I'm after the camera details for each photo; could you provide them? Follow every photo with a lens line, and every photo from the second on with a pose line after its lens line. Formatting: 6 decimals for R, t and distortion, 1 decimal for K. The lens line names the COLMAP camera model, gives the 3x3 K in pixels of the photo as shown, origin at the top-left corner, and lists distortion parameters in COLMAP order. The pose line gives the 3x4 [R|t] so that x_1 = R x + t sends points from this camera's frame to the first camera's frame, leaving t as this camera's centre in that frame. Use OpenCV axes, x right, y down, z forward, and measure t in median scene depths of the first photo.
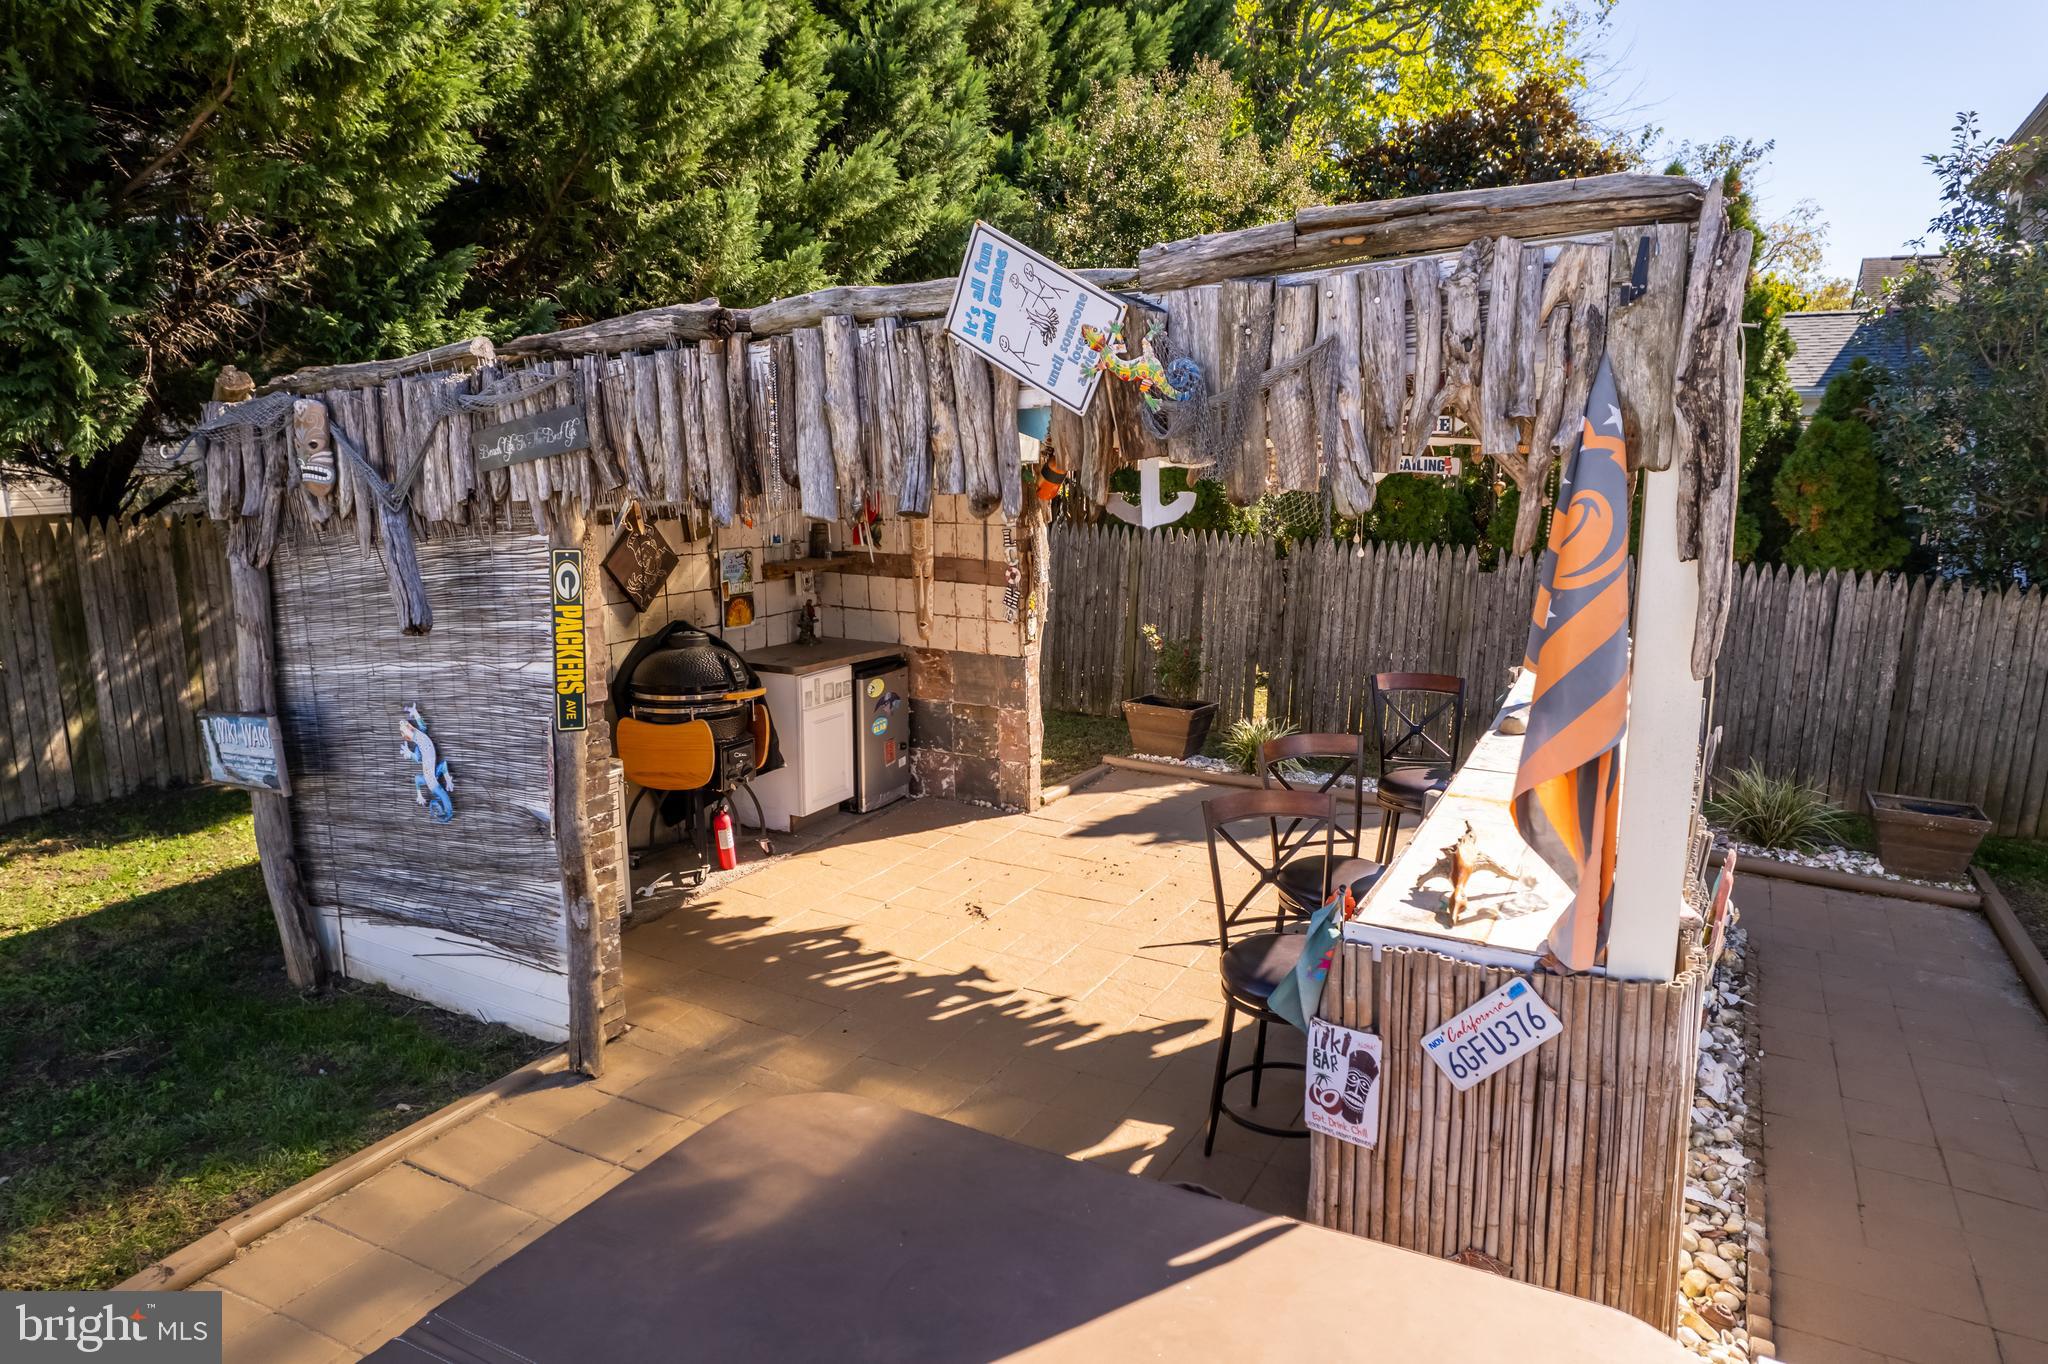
lens RADIAL K [[1316.9, 0, 1032.9], [0, 1316.9, 693.0], [0, 0, 1]] dist [-0.080114, 0.070651]
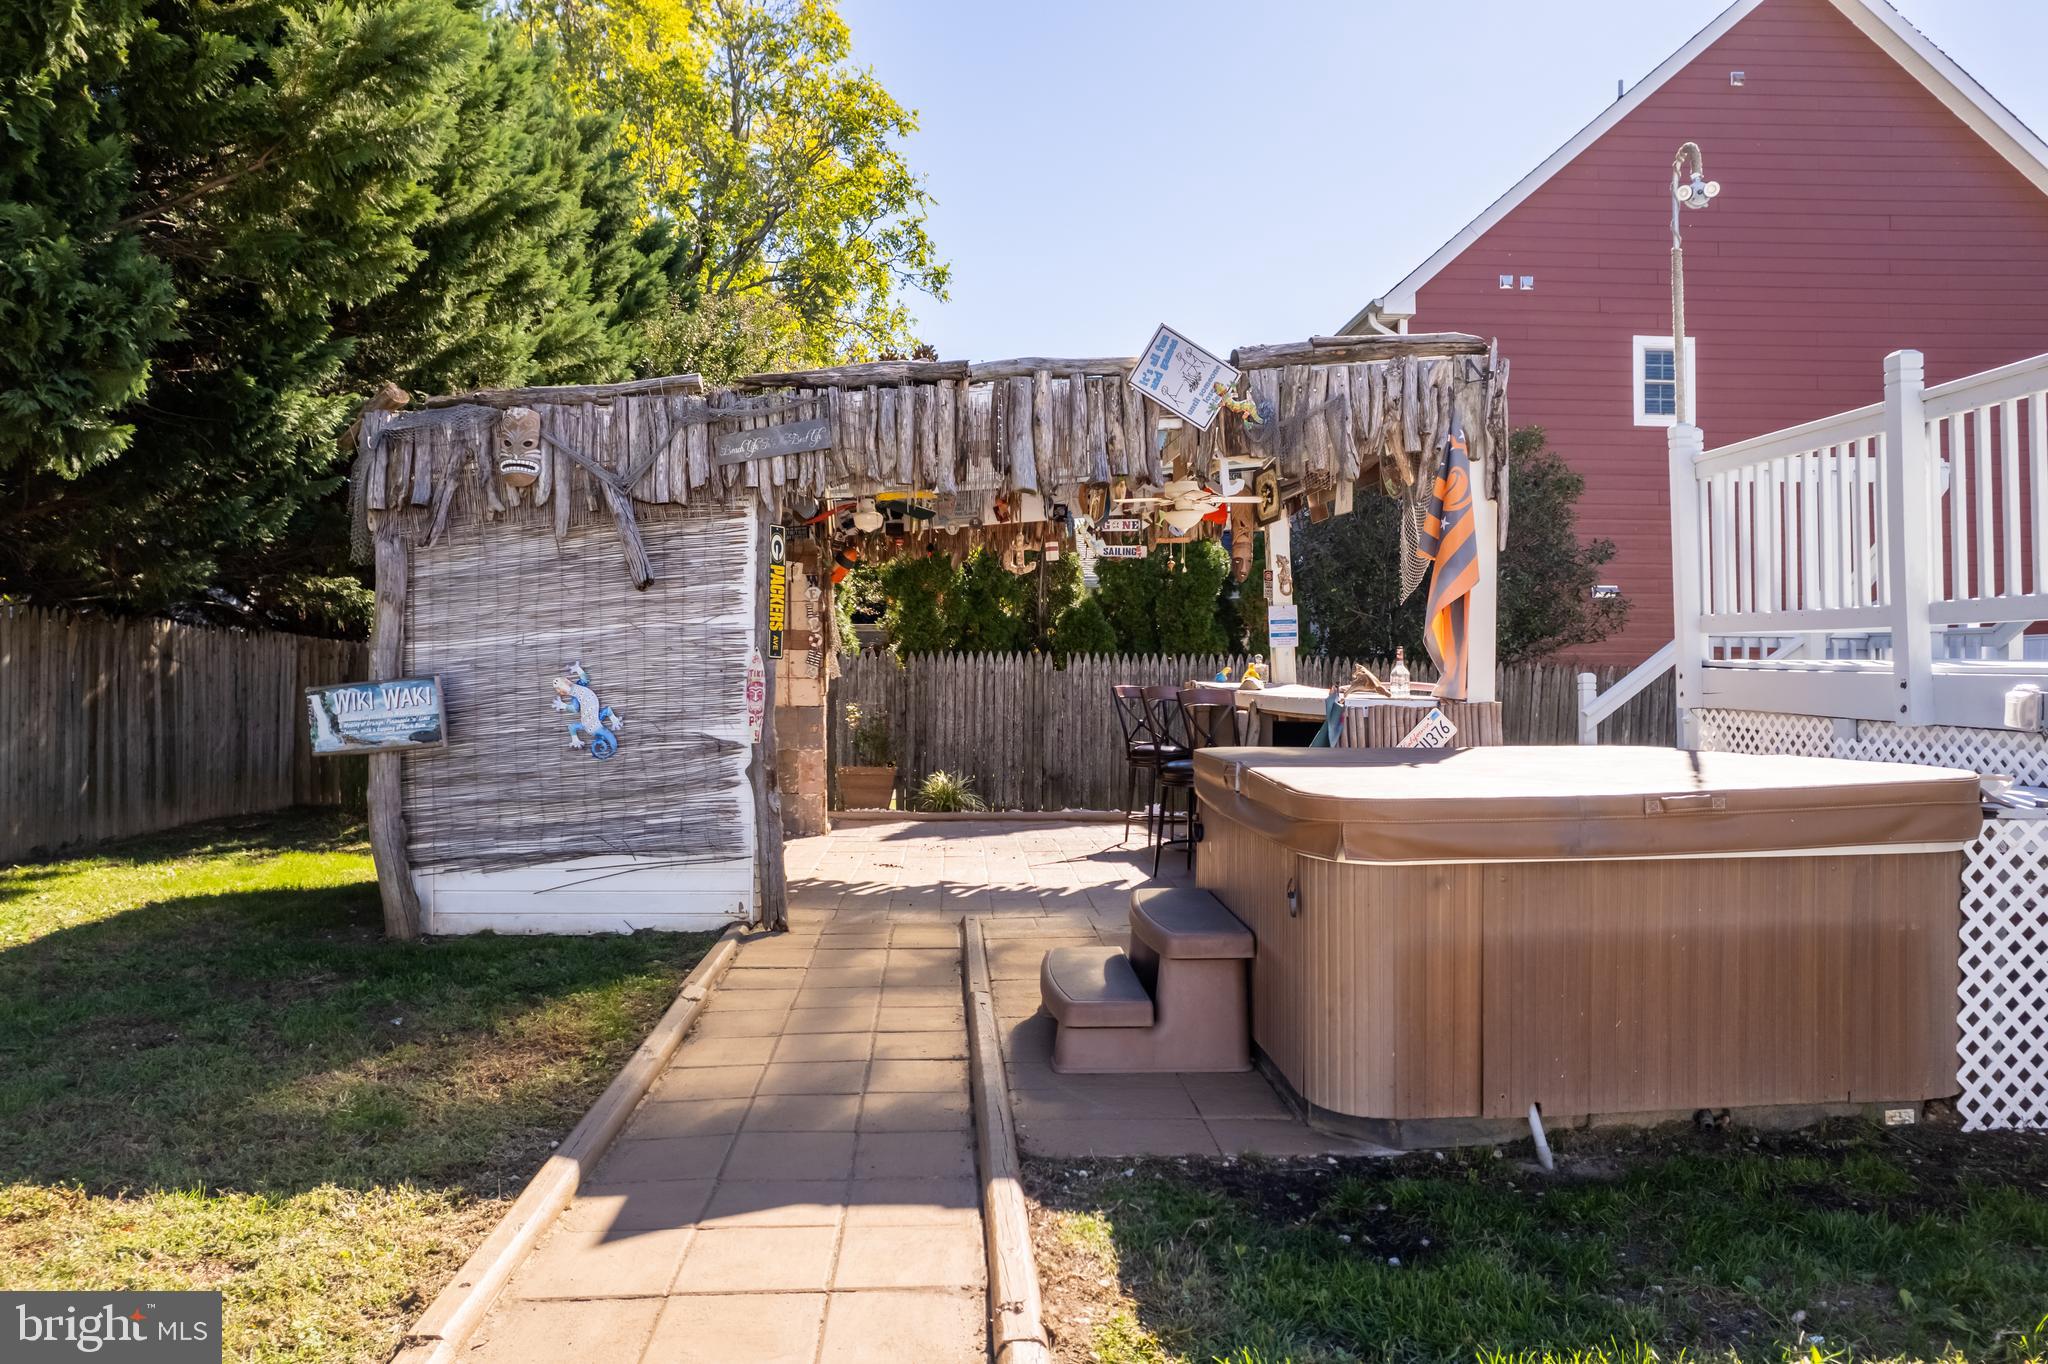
lens RADIAL K [[1316.9, 0, 1032.9], [0, 1316.9, 693.0], [0, 0, 1]] dist [-0.080114, 0.070651]
pose [[0.851408, -0.009822, 0.524412, -1.076515], [0.108738, 0.981408, -0.158160, 0.394427], [-0.513108, 0.191683, 0.836647, -0.338498]]
